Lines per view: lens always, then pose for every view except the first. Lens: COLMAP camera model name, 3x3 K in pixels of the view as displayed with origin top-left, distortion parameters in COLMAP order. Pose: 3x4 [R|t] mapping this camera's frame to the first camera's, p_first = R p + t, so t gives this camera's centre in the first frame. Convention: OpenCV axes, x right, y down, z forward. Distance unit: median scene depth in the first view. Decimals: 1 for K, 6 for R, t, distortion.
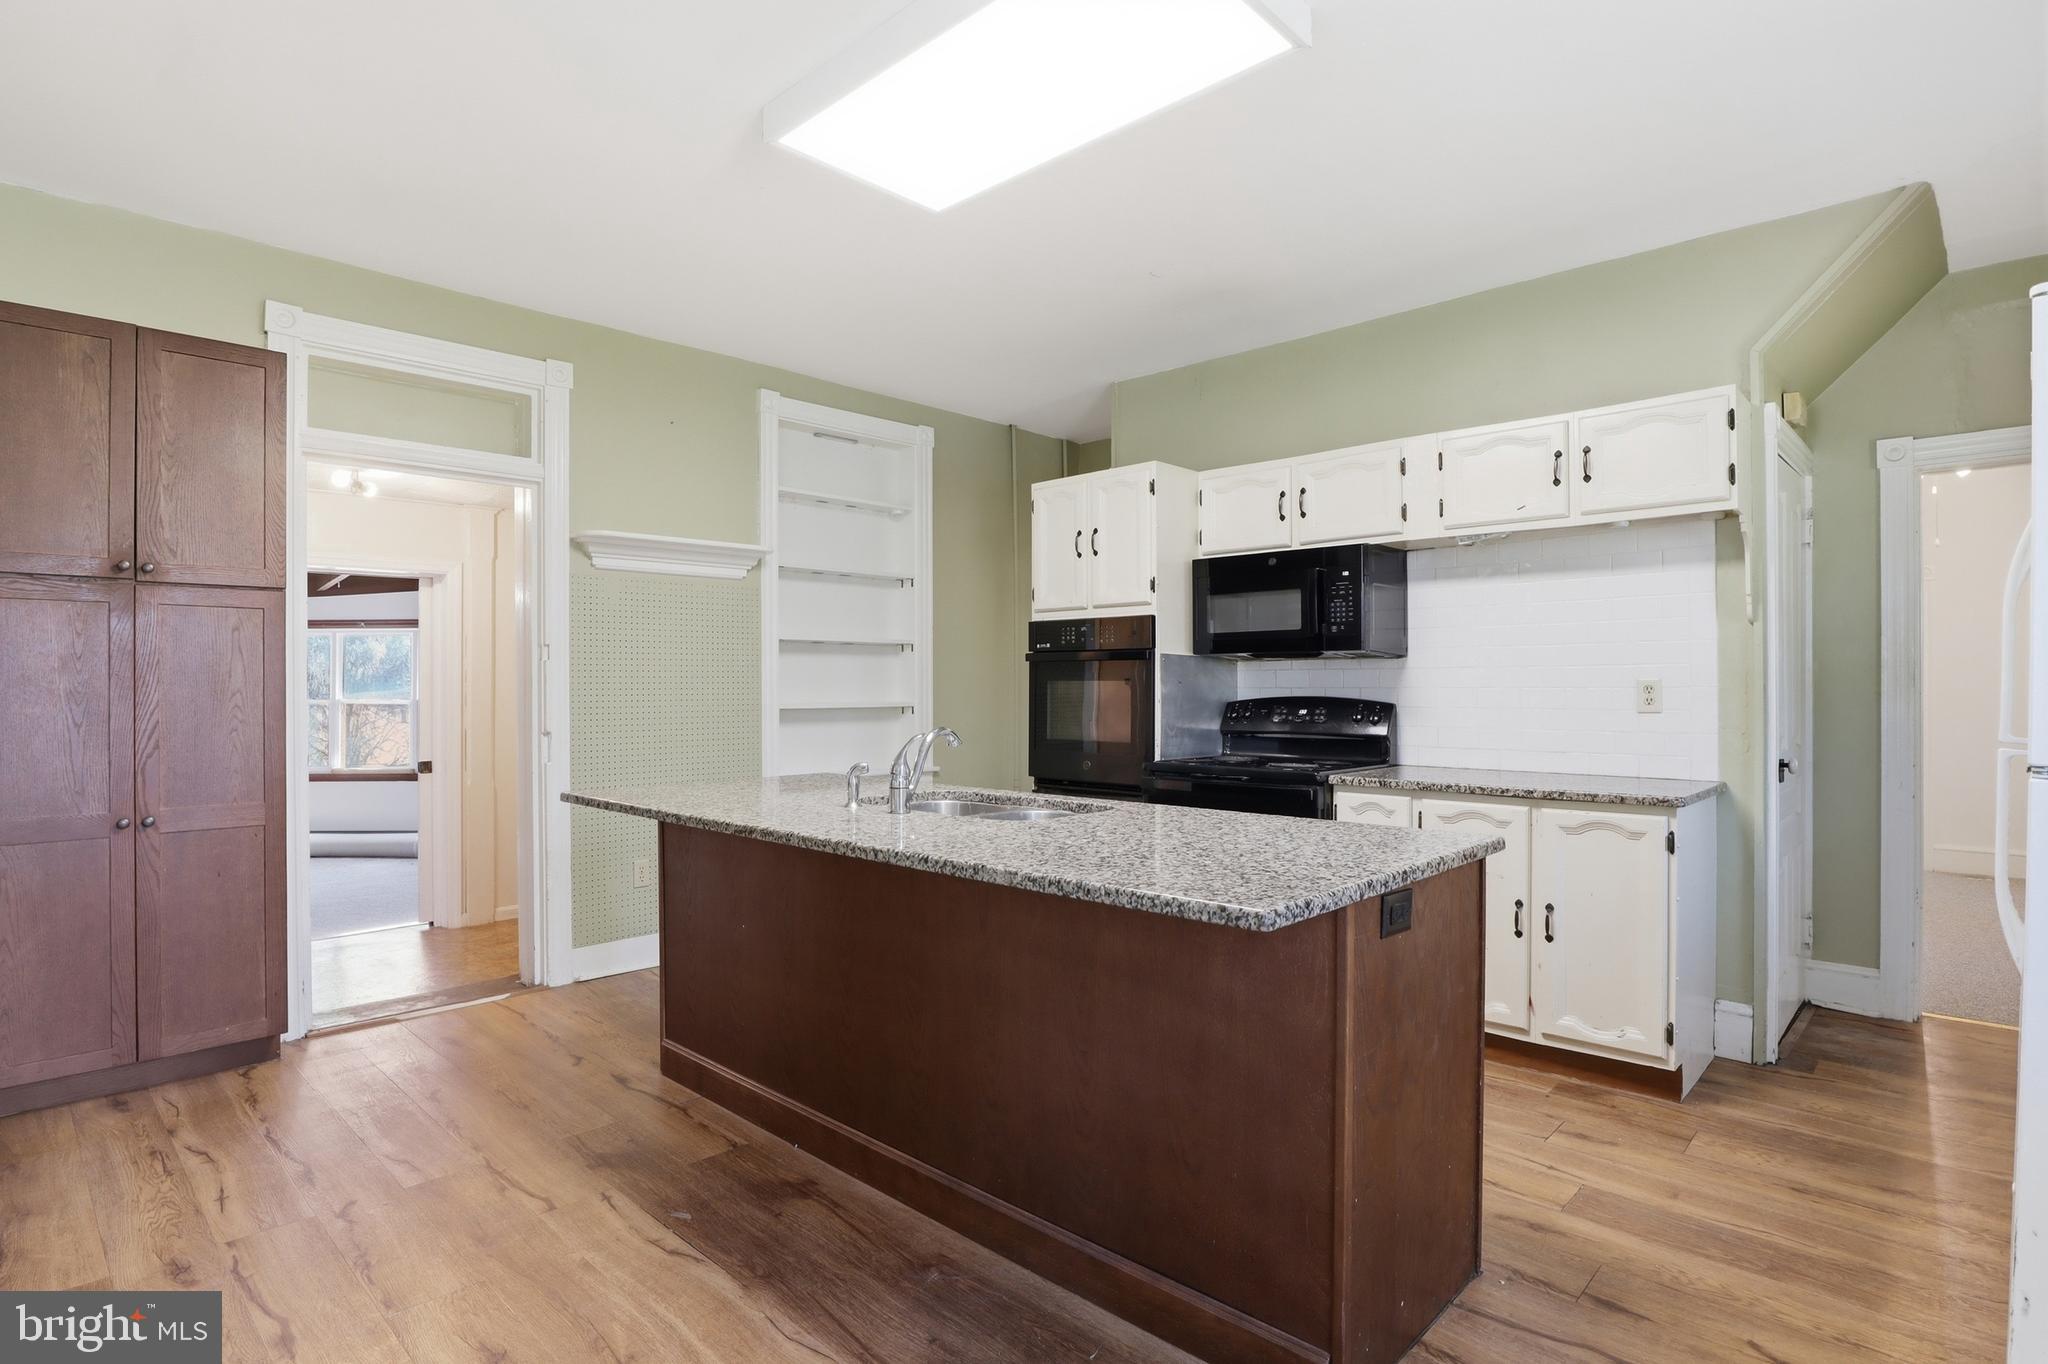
lens RADIAL K [[1039.9, 0, 1032.7], [0, 1039.9, 681.7], [0, 0, 1]] dist [-0.033500, 0.003924]
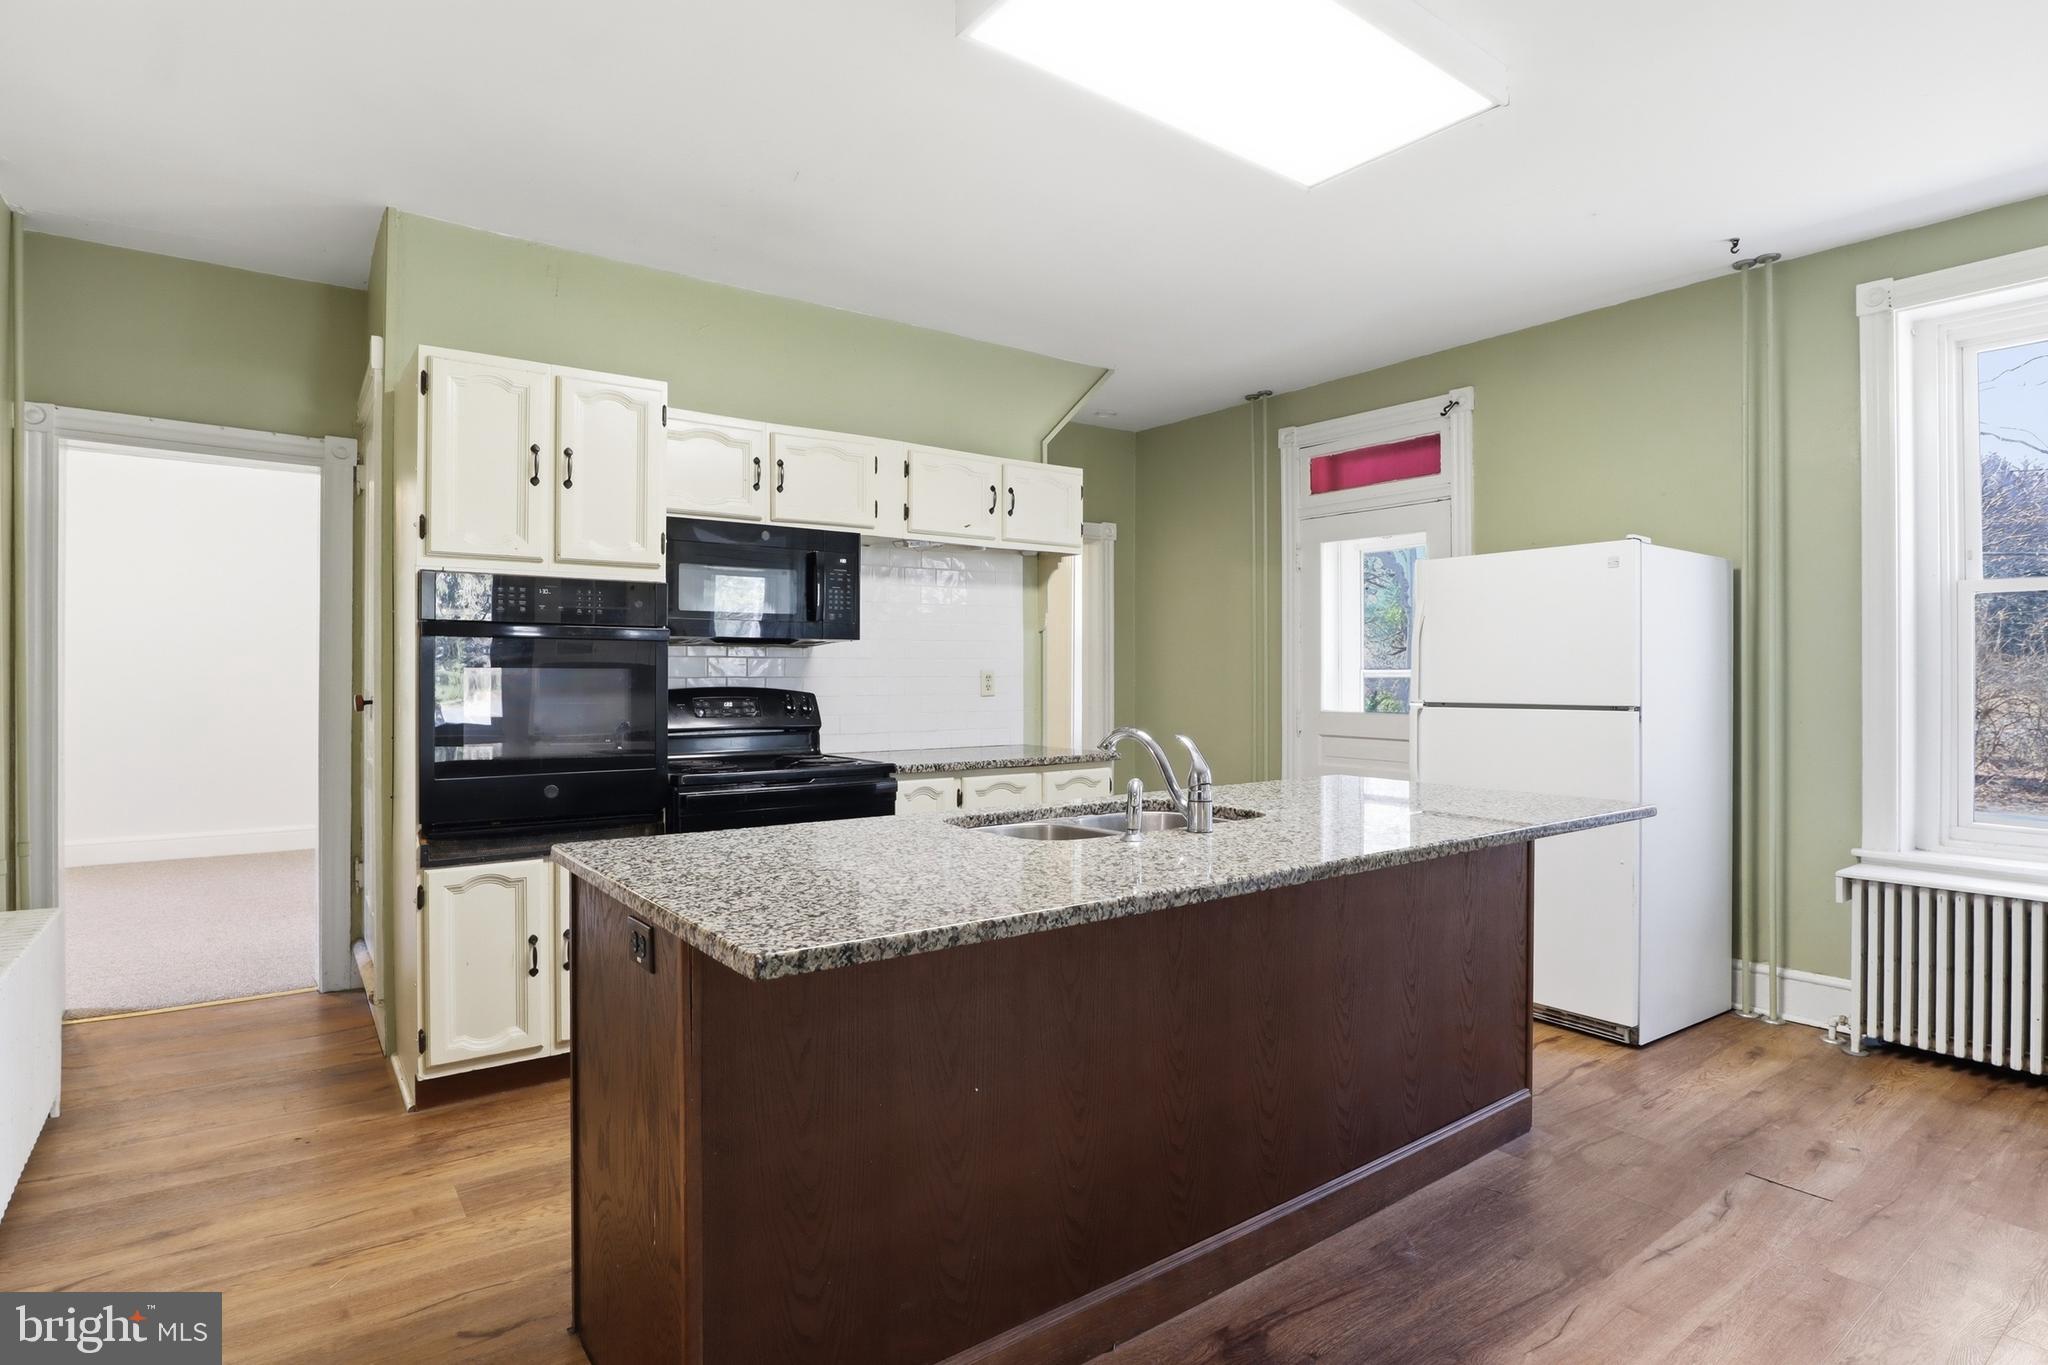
lens RADIAL K [[1039.9, 0, 1040.5], [0, 1039.9, 671.8], [0, 0, 1]] dist [-0.033500, 0.003924]
pose [[0.172081, 0.002738, 0.985079, -0.715284], [-0.005014, 0.999986, -0.001903, 0.001399], [-0.985070, -0.004612, 0.172092, 0.731519]]
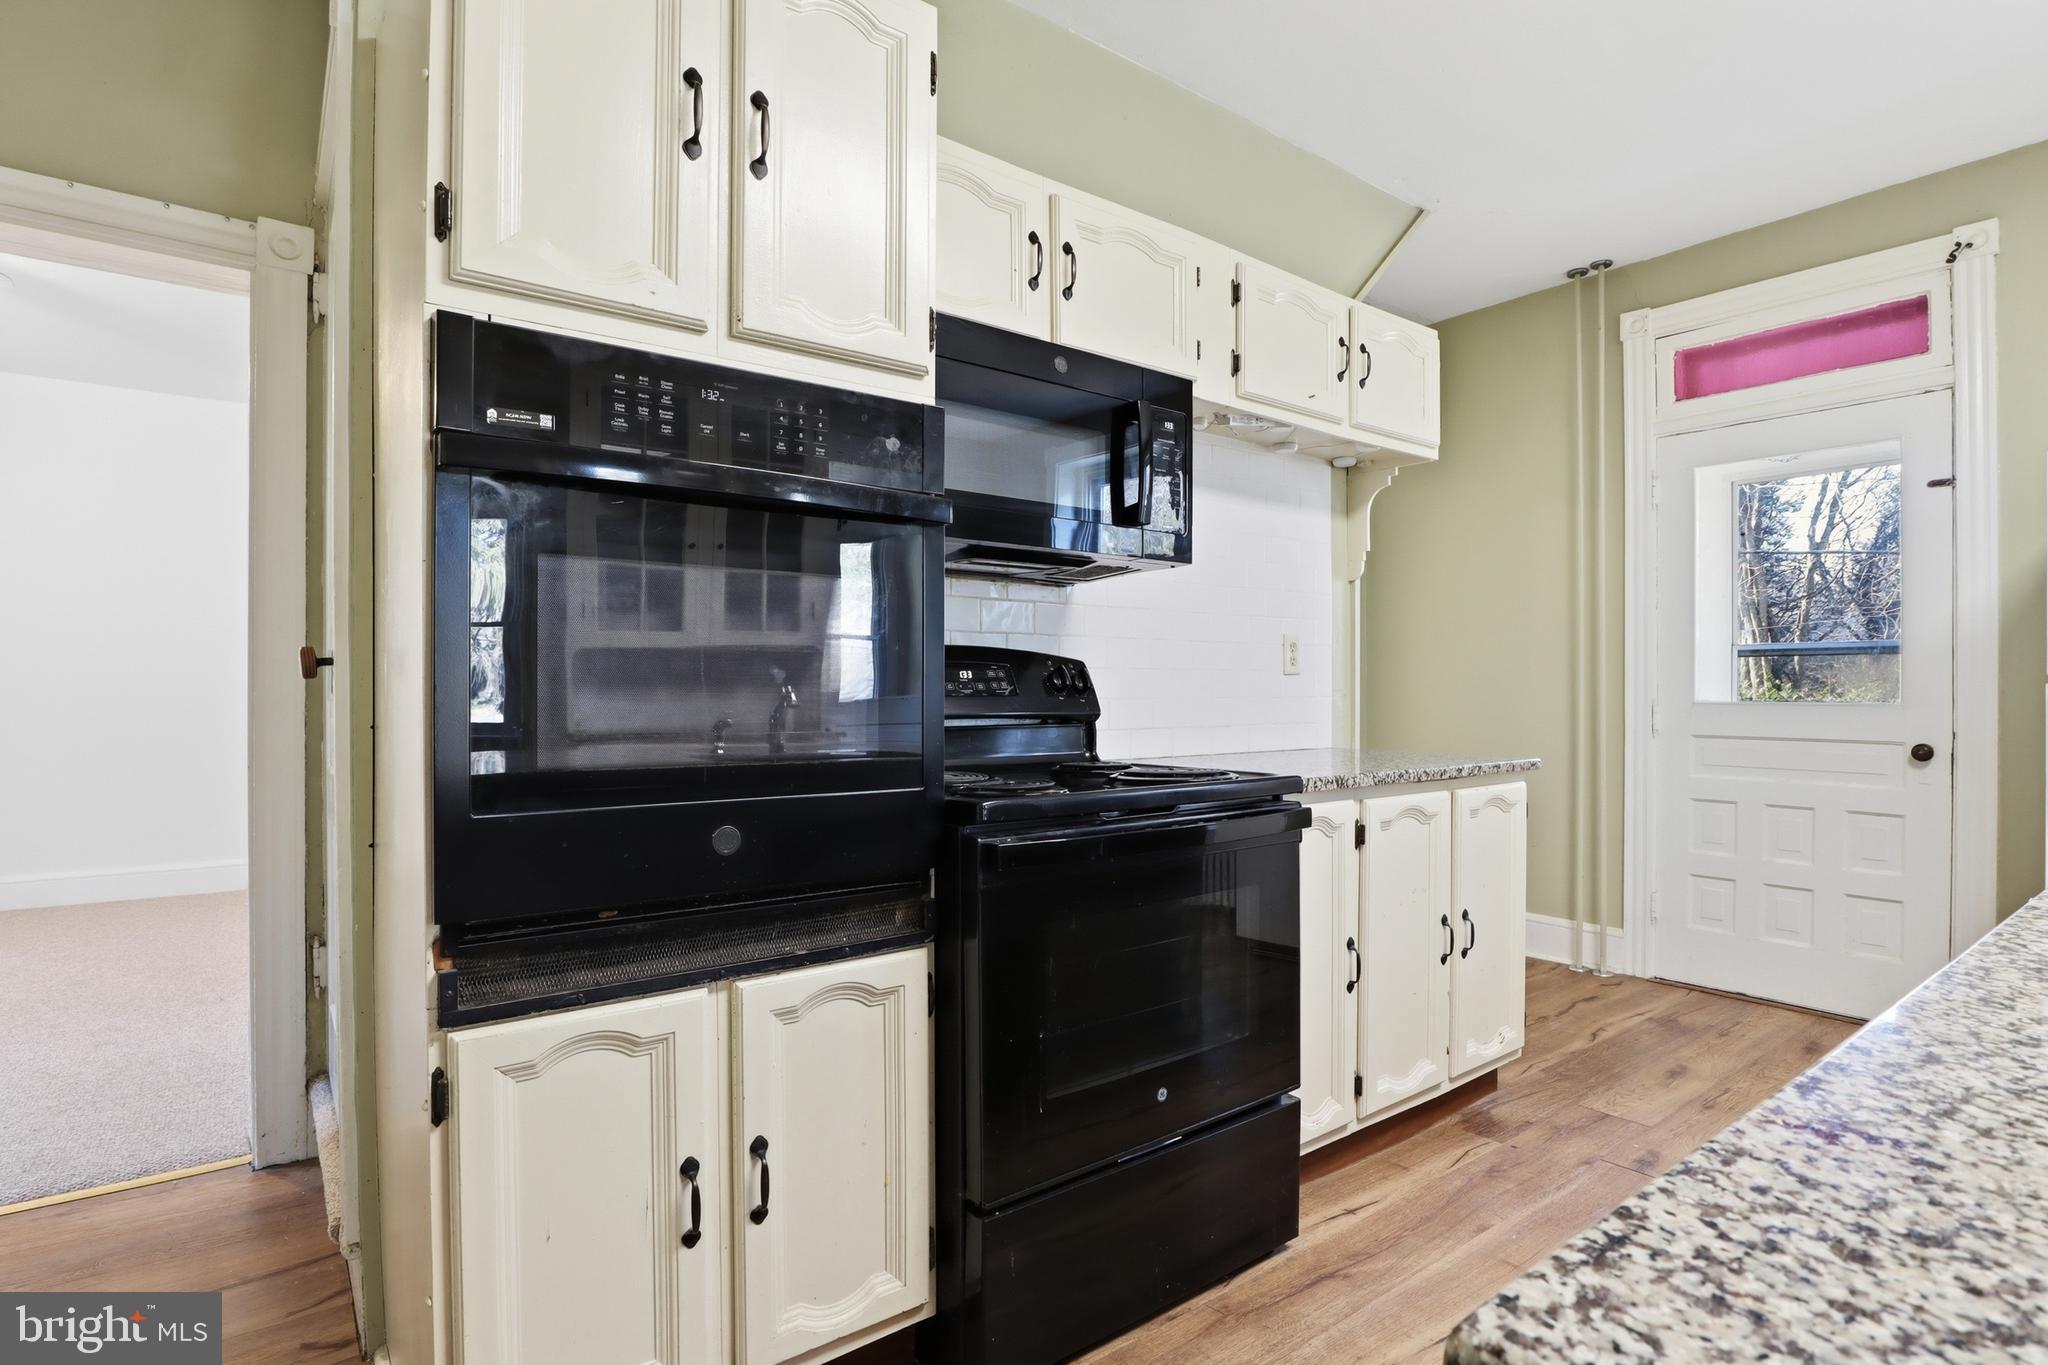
lens RADIAL K [[1039.9, 0, 1055.1], [0, 1039.9, 694.0], [0, 0, 1]] dist [-0.033500, 0.003924]
pose [[0.153821, -0.005084, 0.988086, -0.302321], [-0.004717, 0.999972, 0.005879, 0.044165], [-0.988088, -0.005565, 0.153792, 1.100524]]
